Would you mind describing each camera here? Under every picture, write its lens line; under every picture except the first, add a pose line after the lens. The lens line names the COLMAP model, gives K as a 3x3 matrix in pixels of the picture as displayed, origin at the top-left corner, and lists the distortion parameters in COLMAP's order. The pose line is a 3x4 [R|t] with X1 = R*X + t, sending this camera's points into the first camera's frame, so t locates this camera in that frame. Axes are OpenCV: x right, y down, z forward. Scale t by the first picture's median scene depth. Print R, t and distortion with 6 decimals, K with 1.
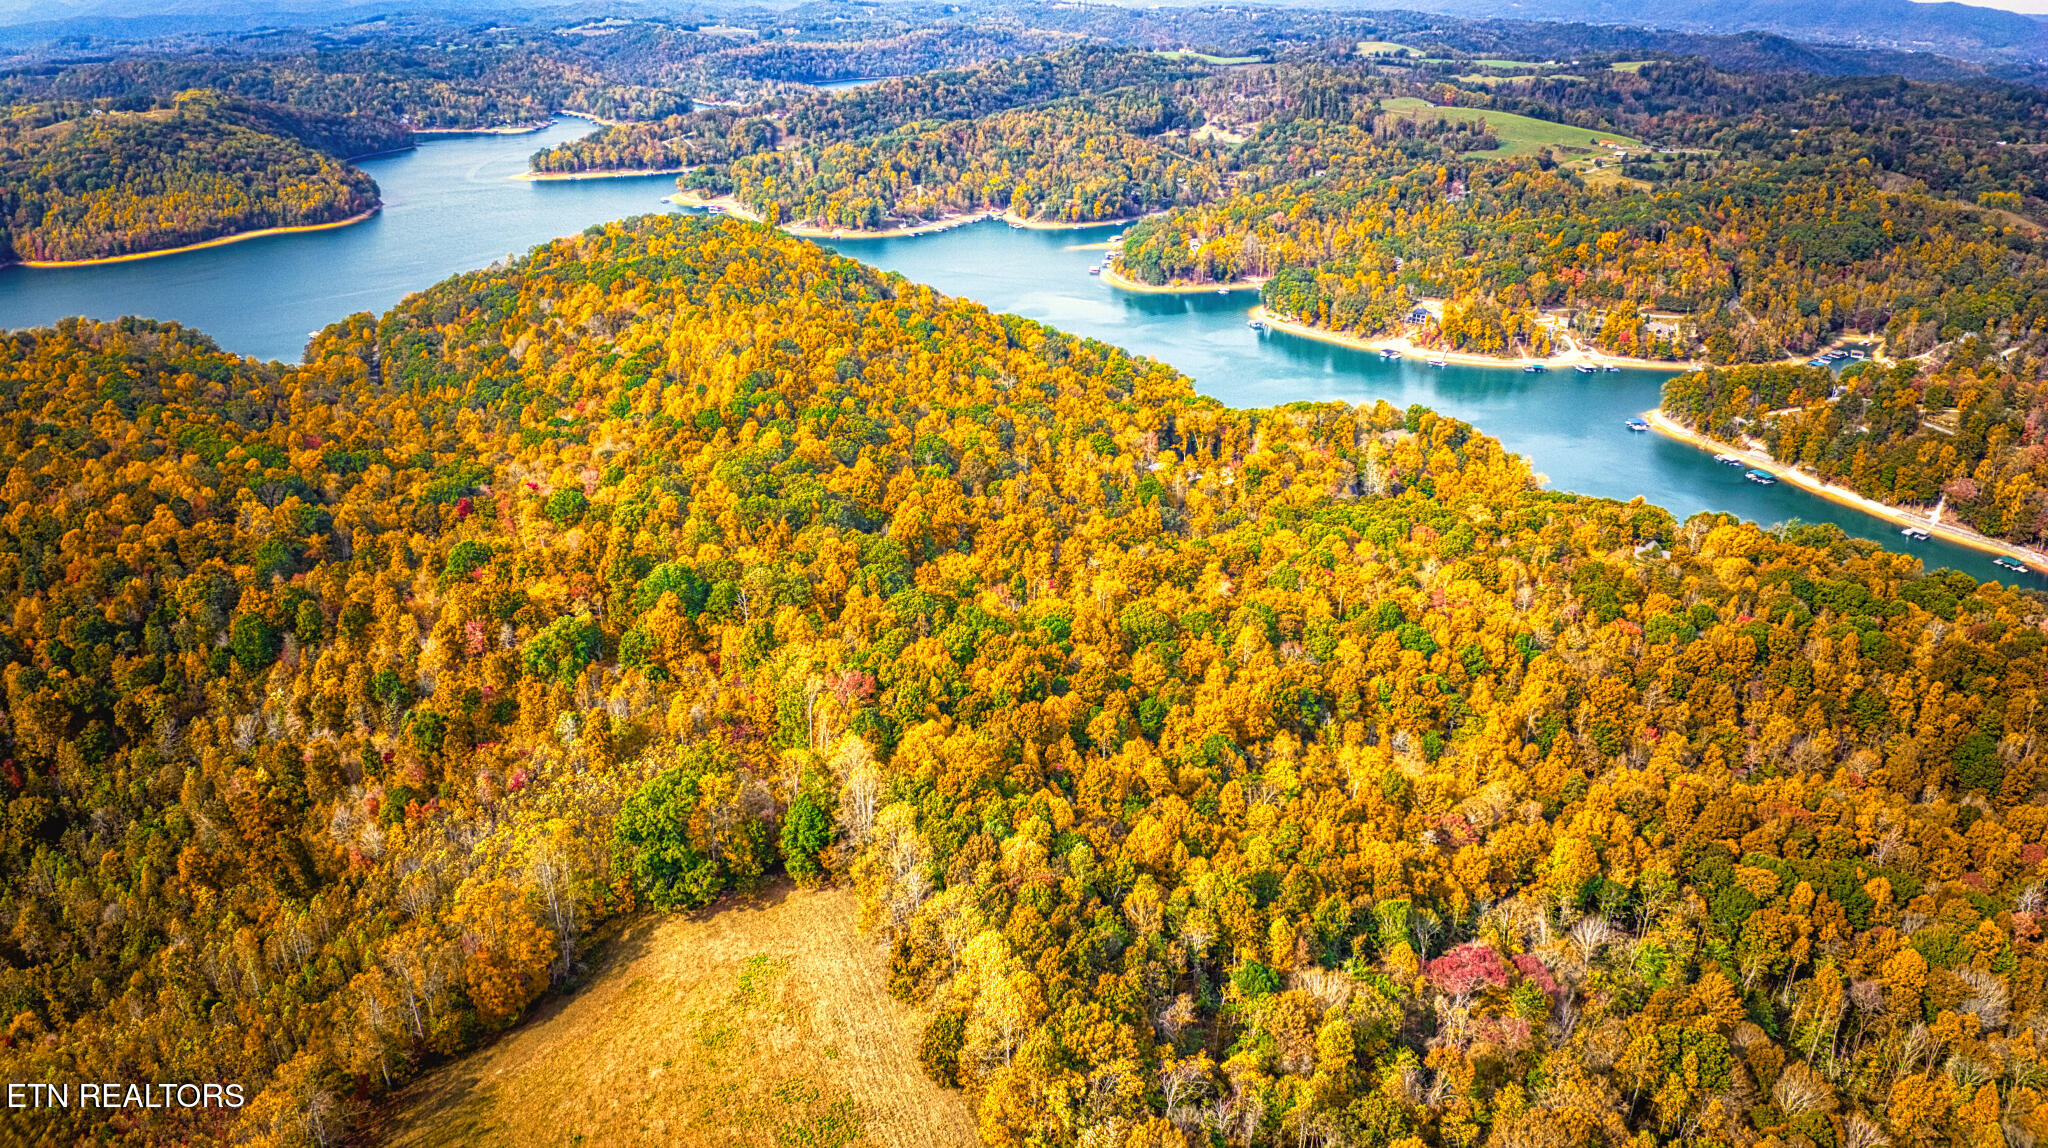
lens RADIAL K [[1451.2, 0, 1029.5], [0, 1451.2, 555.8], [0, 0, 1]] dist [-0.114712, -0.003984]
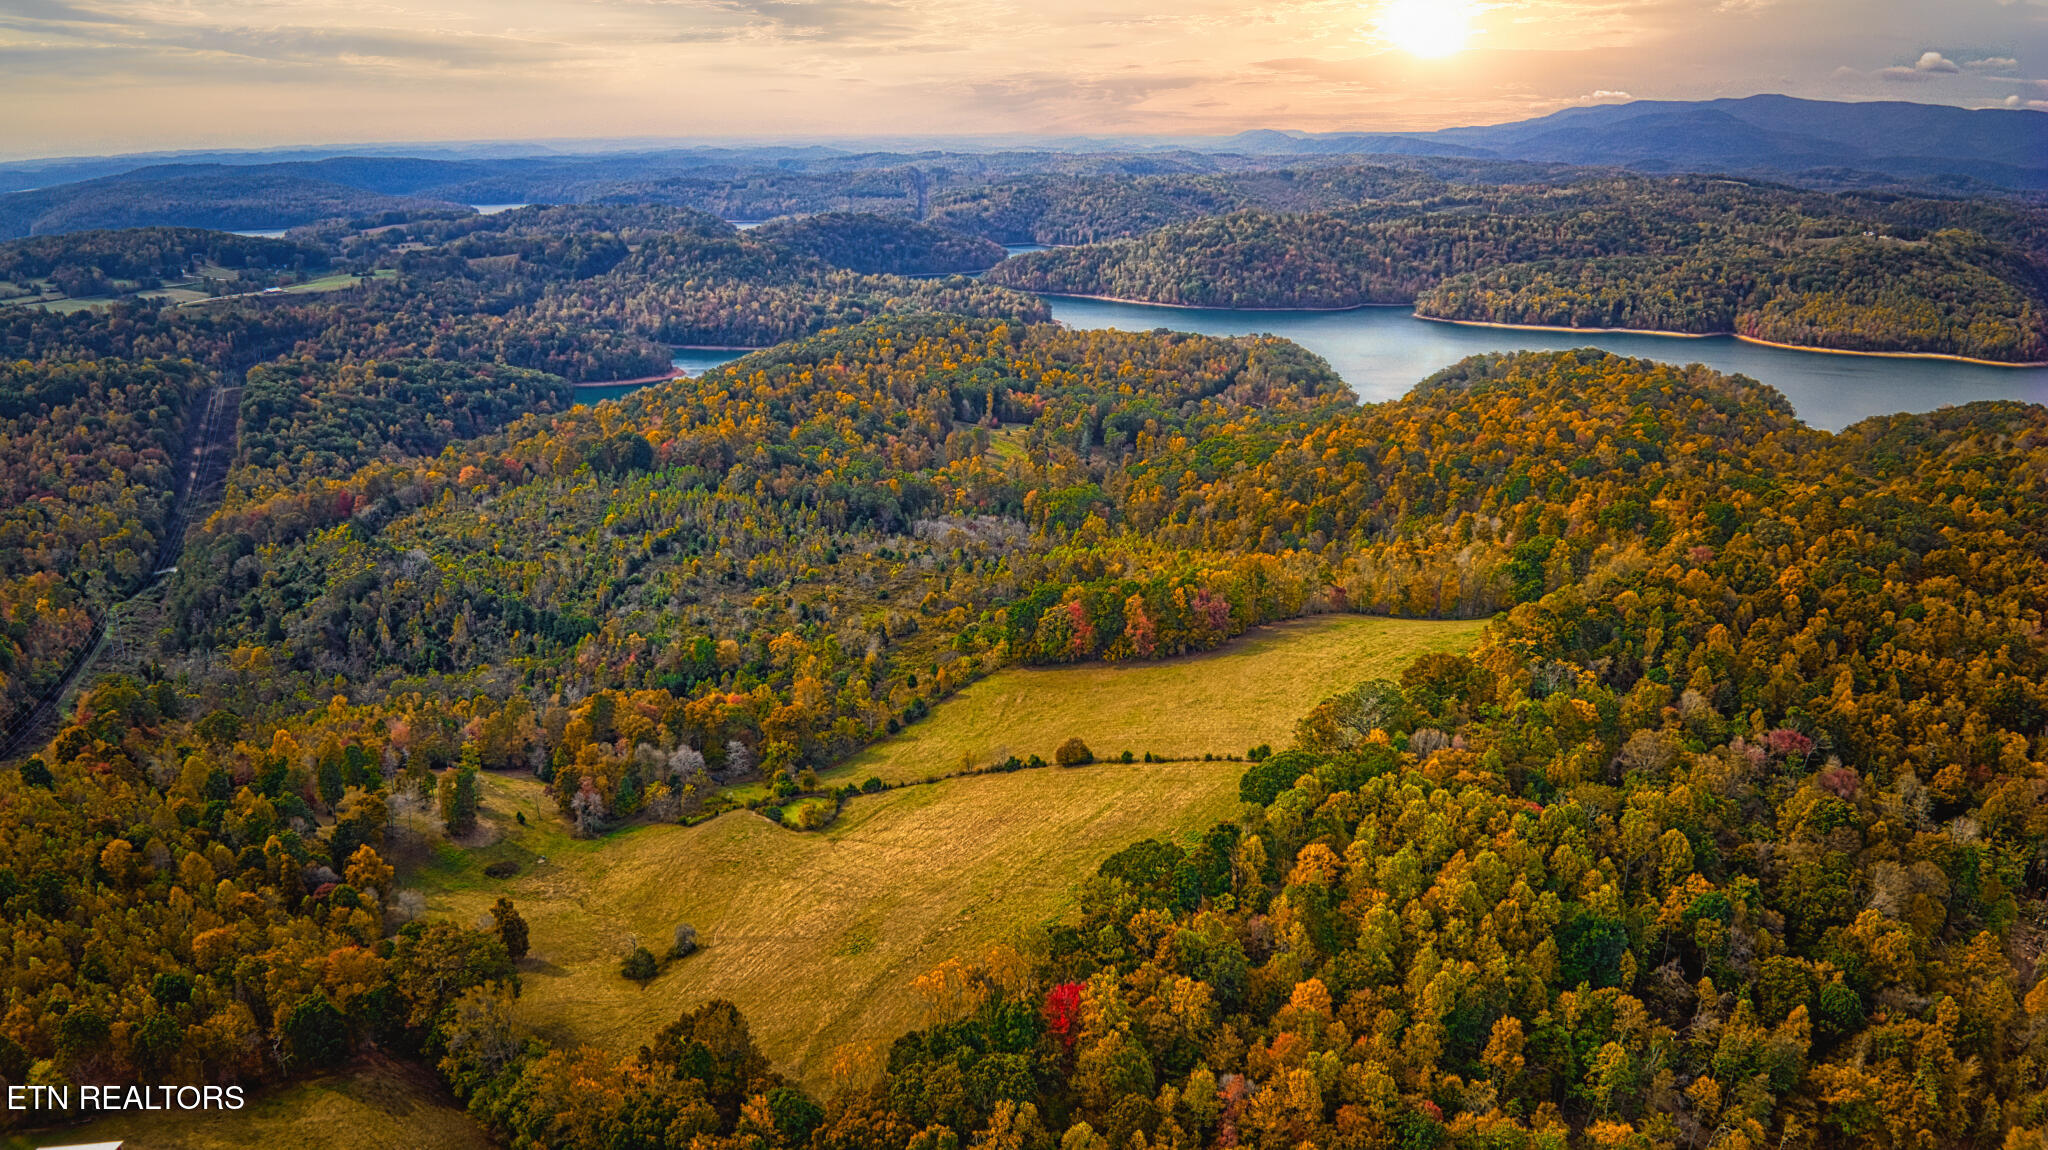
lens RADIAL K [[1440.1, 0, 1024.0], [0, 1440.1, 575.0], [0, 0, 1]] dist [-0.109274, -0.007321]
pose [[0.364790, 0.277220, -0.888863, 0.201188], [-0.350473, 0.925319, 0.144755, 0.029884], [0.862610, 0.258717, 0.434705, -0.065097]]
